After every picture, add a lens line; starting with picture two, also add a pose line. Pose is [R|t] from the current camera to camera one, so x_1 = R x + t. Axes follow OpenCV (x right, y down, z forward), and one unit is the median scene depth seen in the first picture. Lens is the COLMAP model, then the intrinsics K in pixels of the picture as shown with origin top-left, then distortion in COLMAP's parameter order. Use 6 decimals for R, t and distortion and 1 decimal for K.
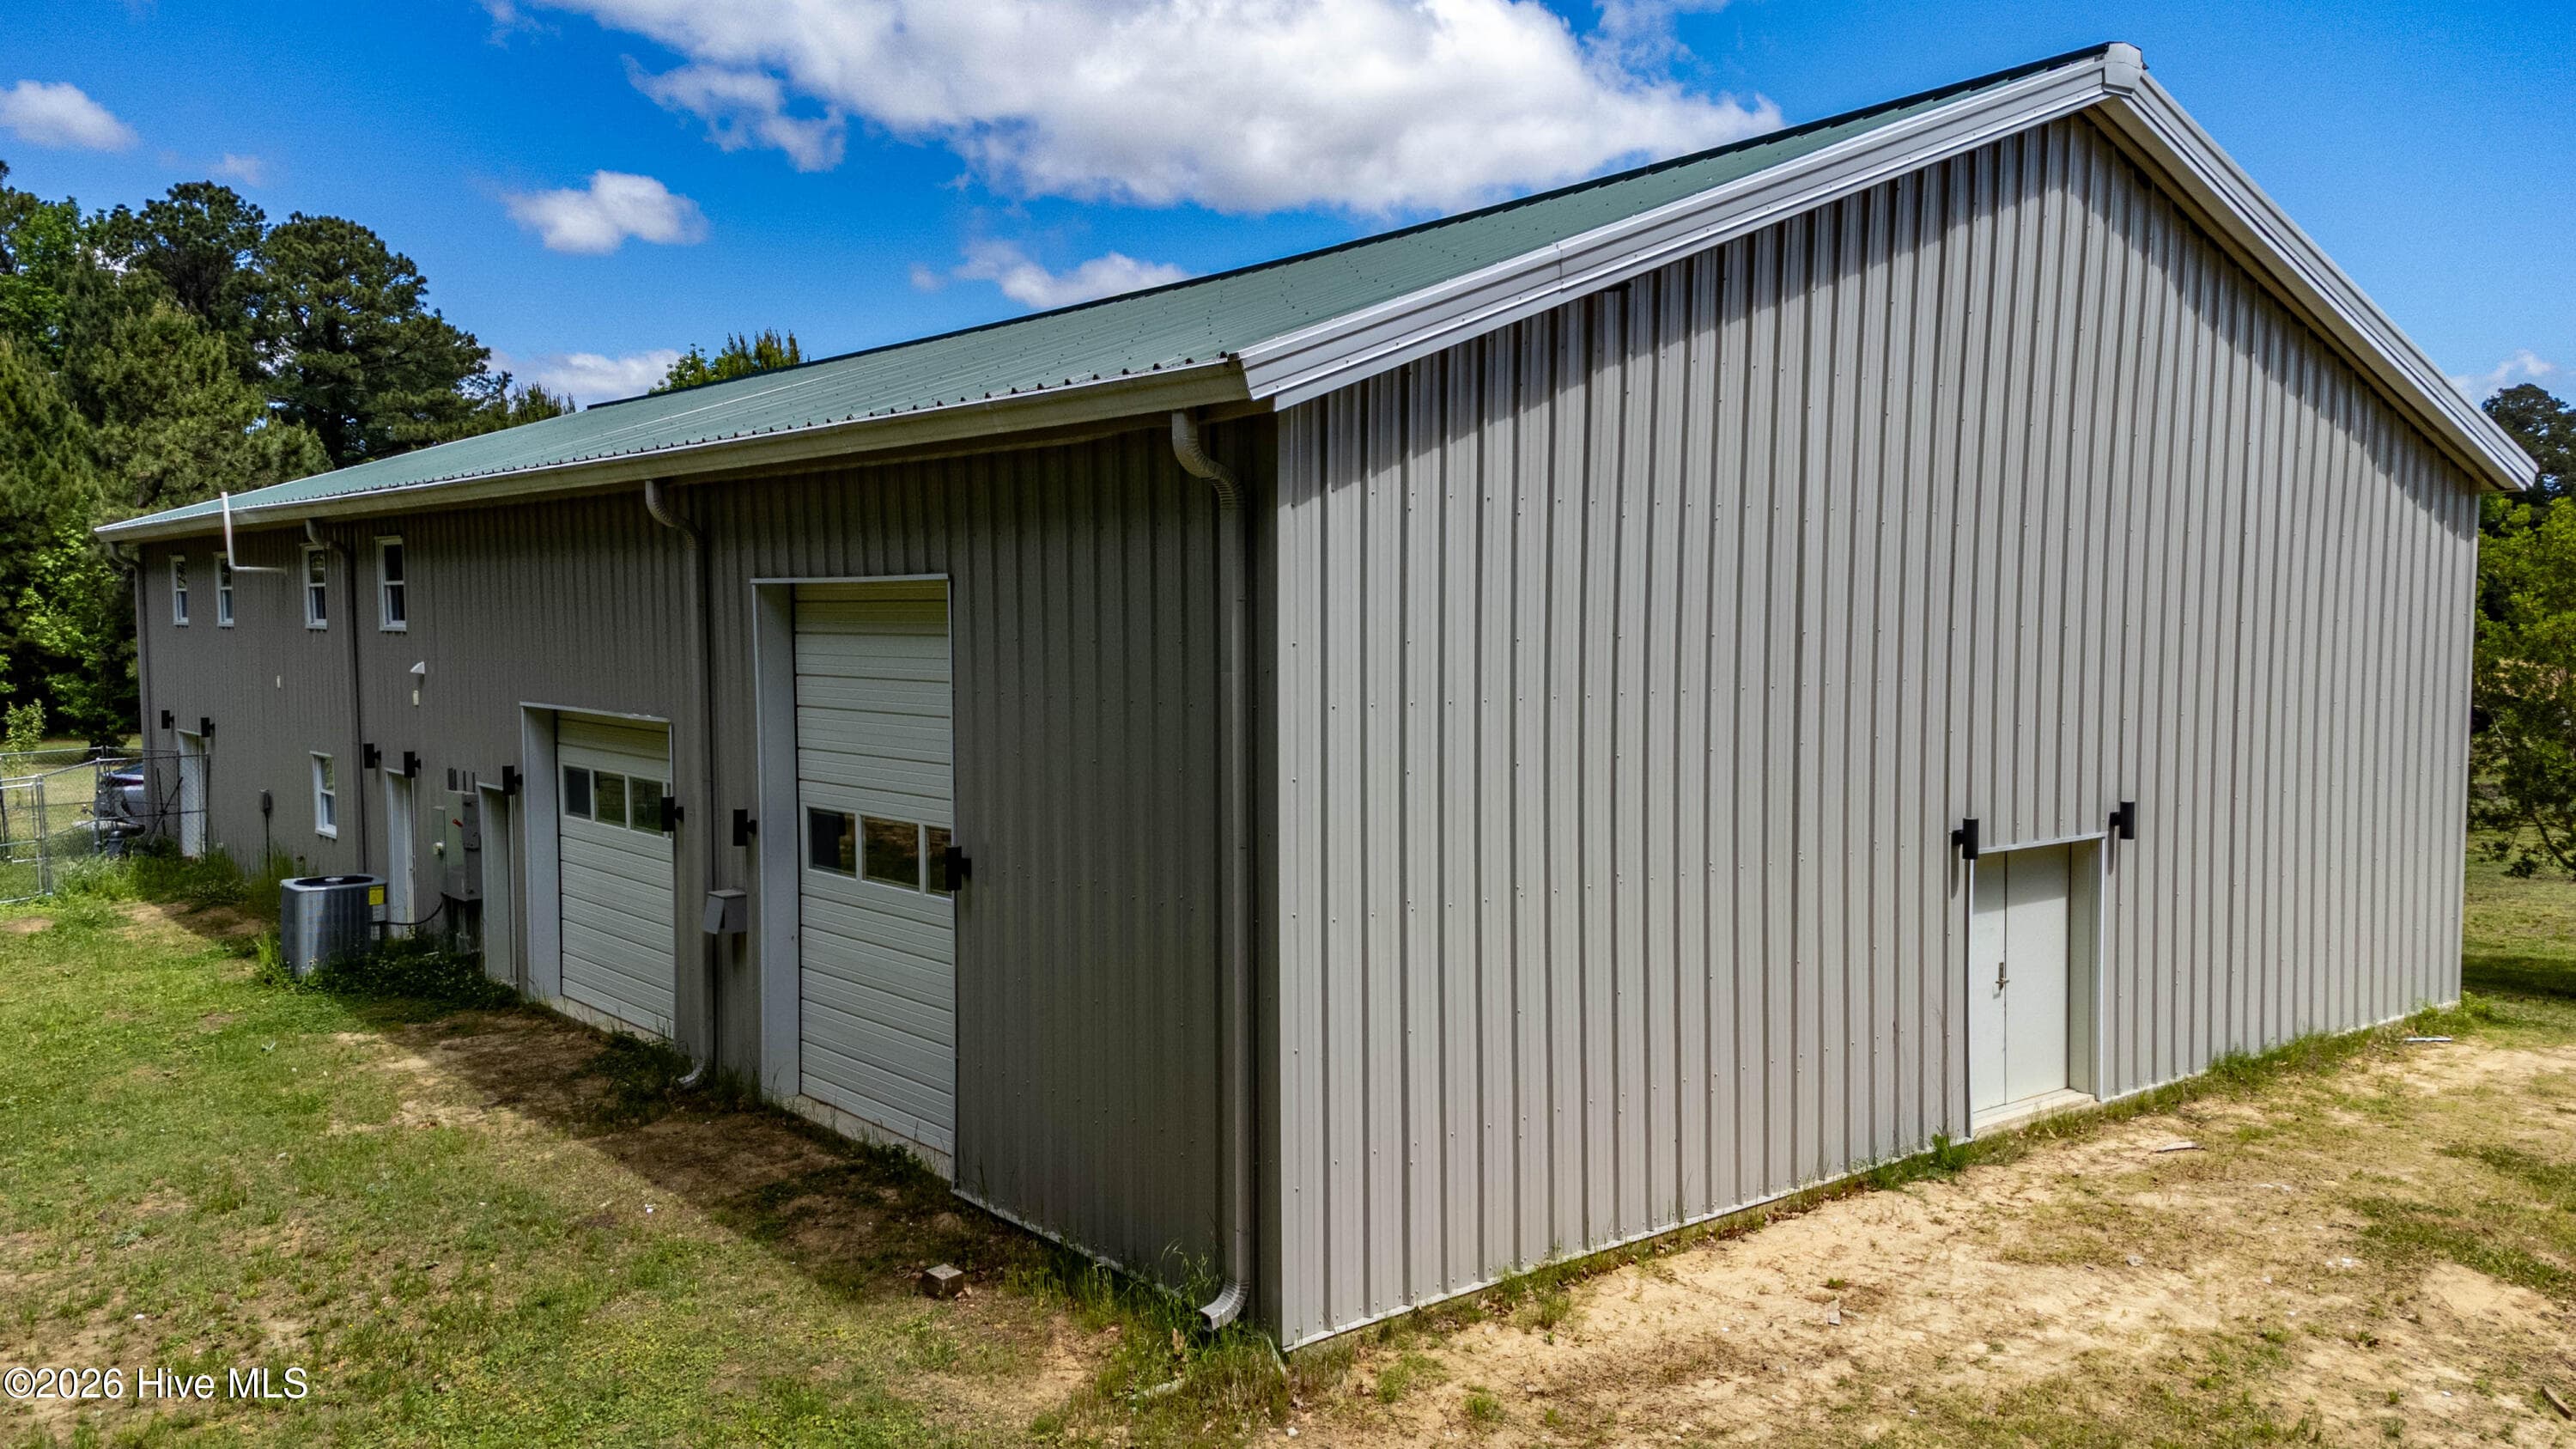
lens RADIAL K [[1934.6, 0, 1254.0], [0, 1934.6, 724.8], [0, 0, 1]] dist [0.294420, -0.278332]
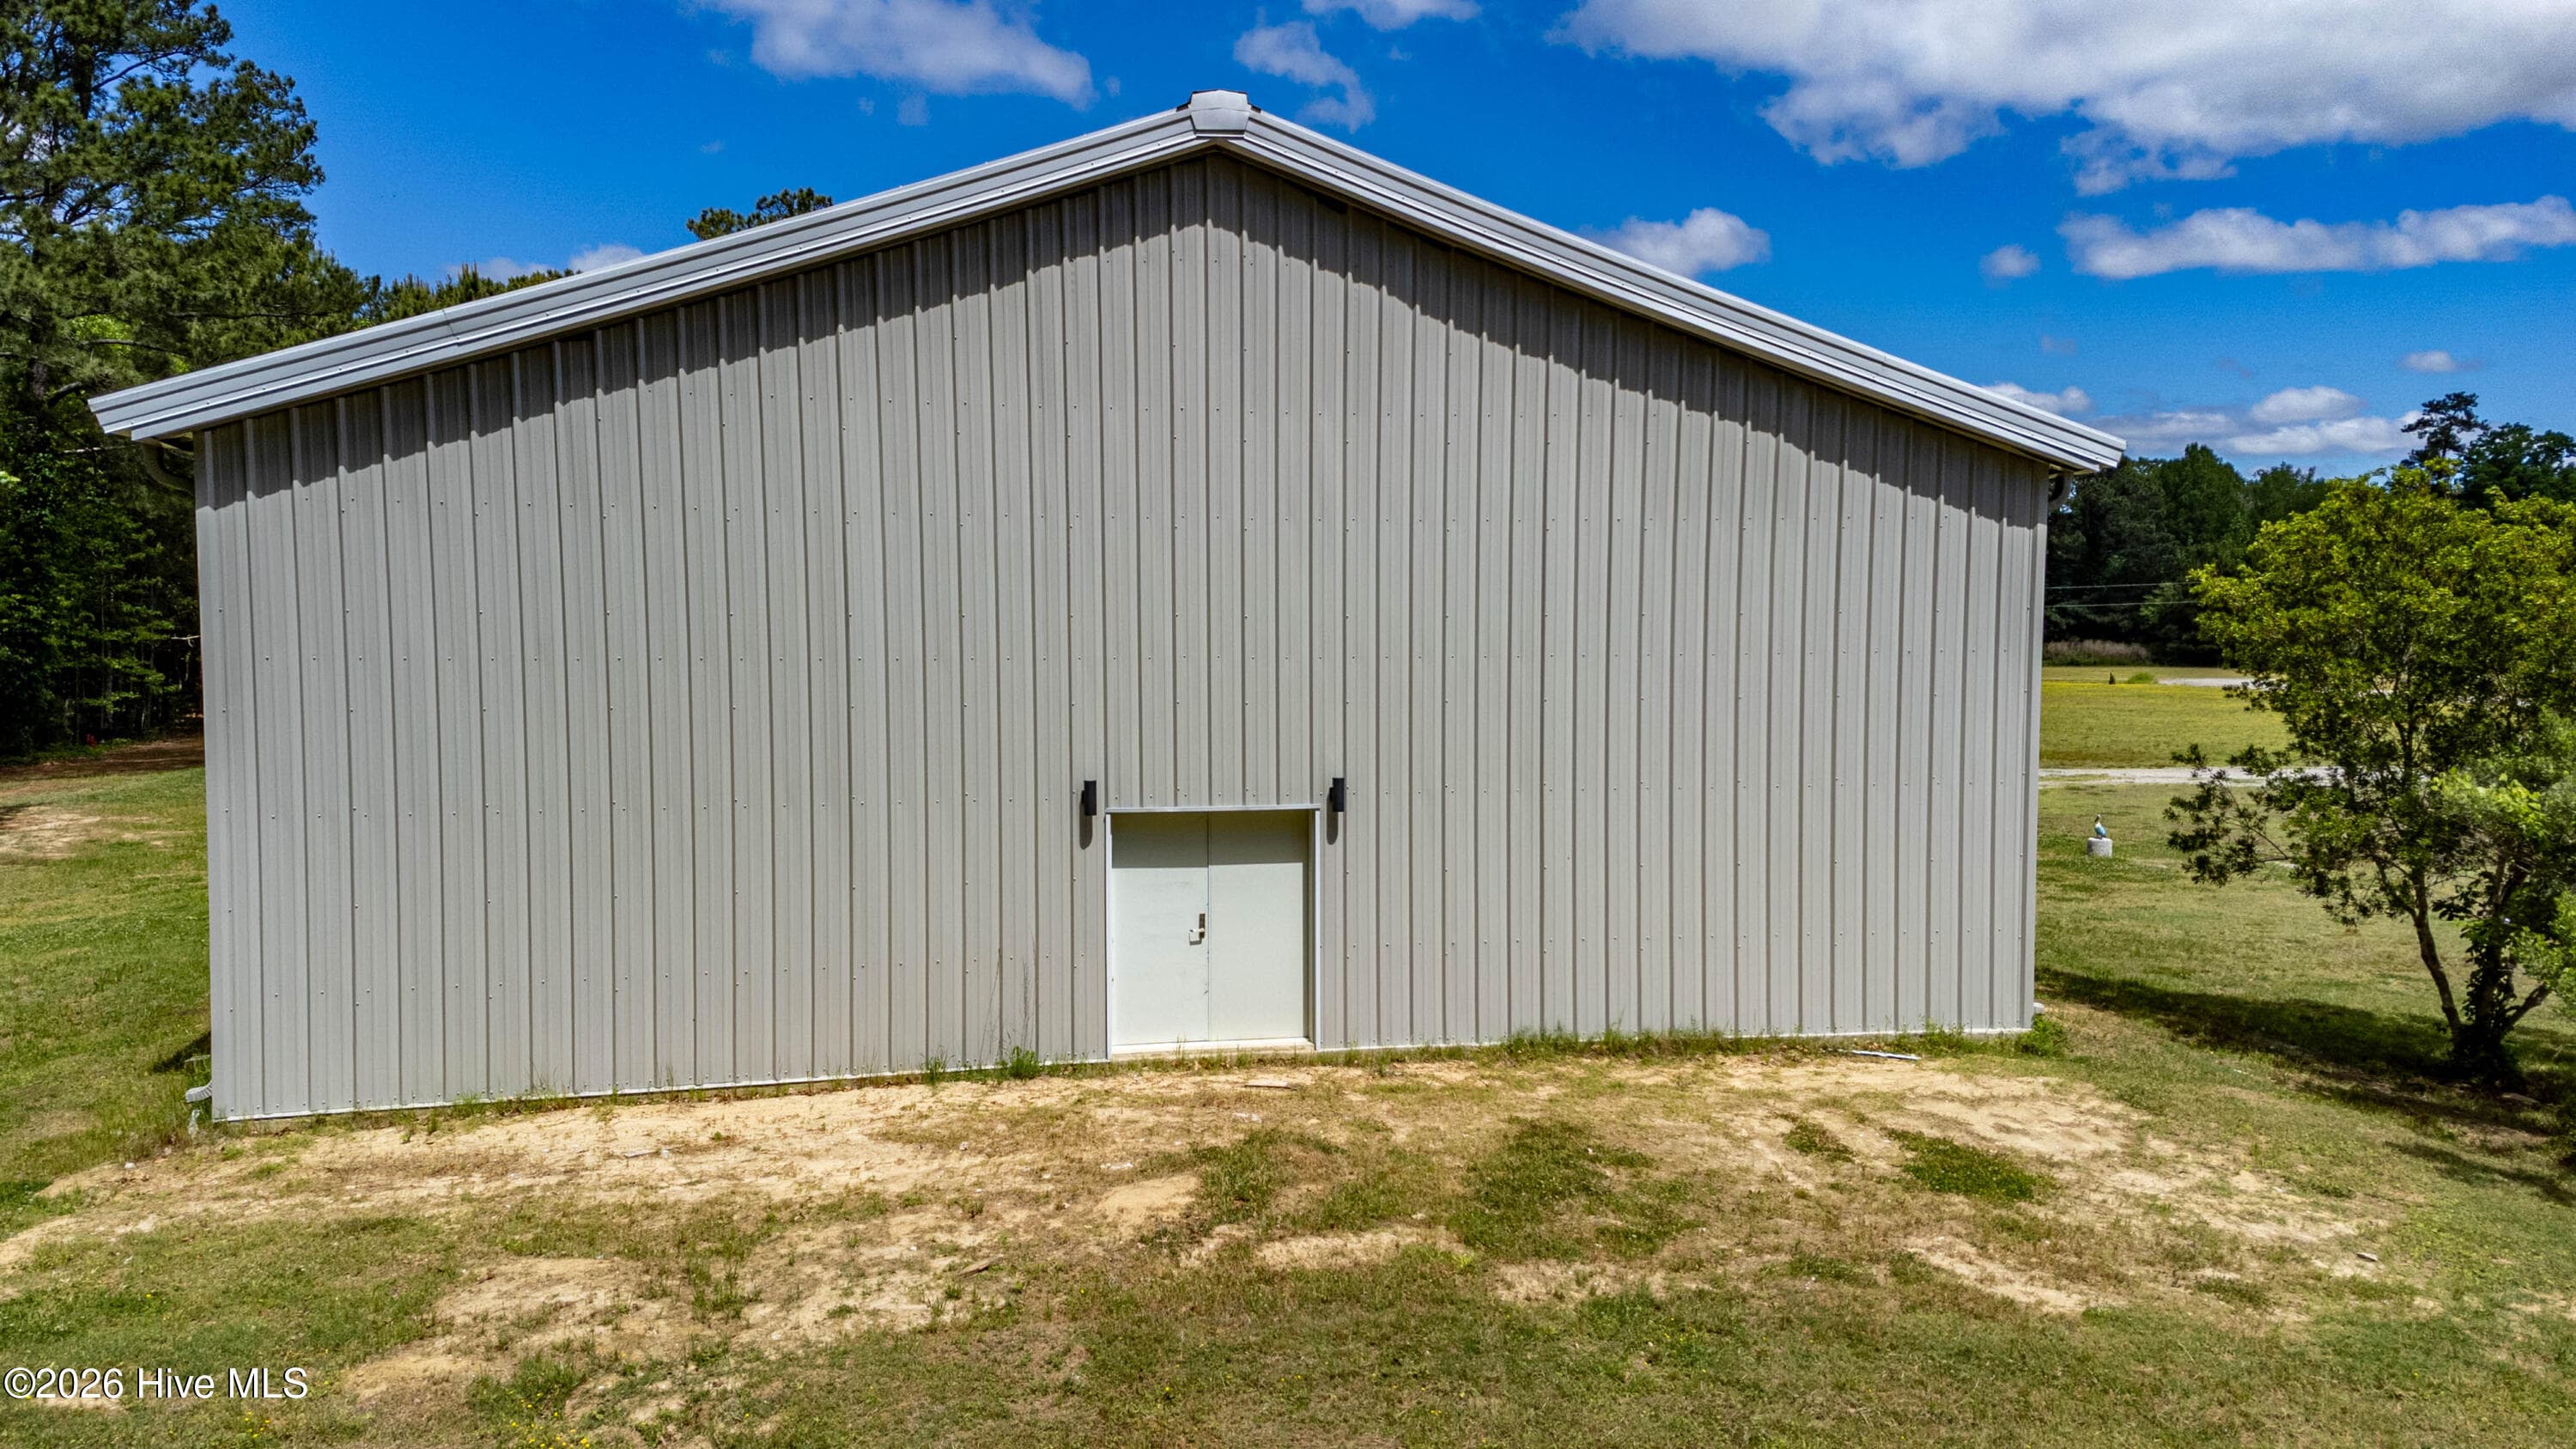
lens RADIAL K [[1898.3, 0, 1250.1], [0, 1898.3, 723.0], [0, 0, 1]] dist [0.284292, -0.200271]
pose [[0.869599, 0.027683, -0.492981, 1.072925], [-0.030436, 0.999534, 0.002441, 0.009628], [0.492819, 0.012882, 0.870036, 0.099516]]
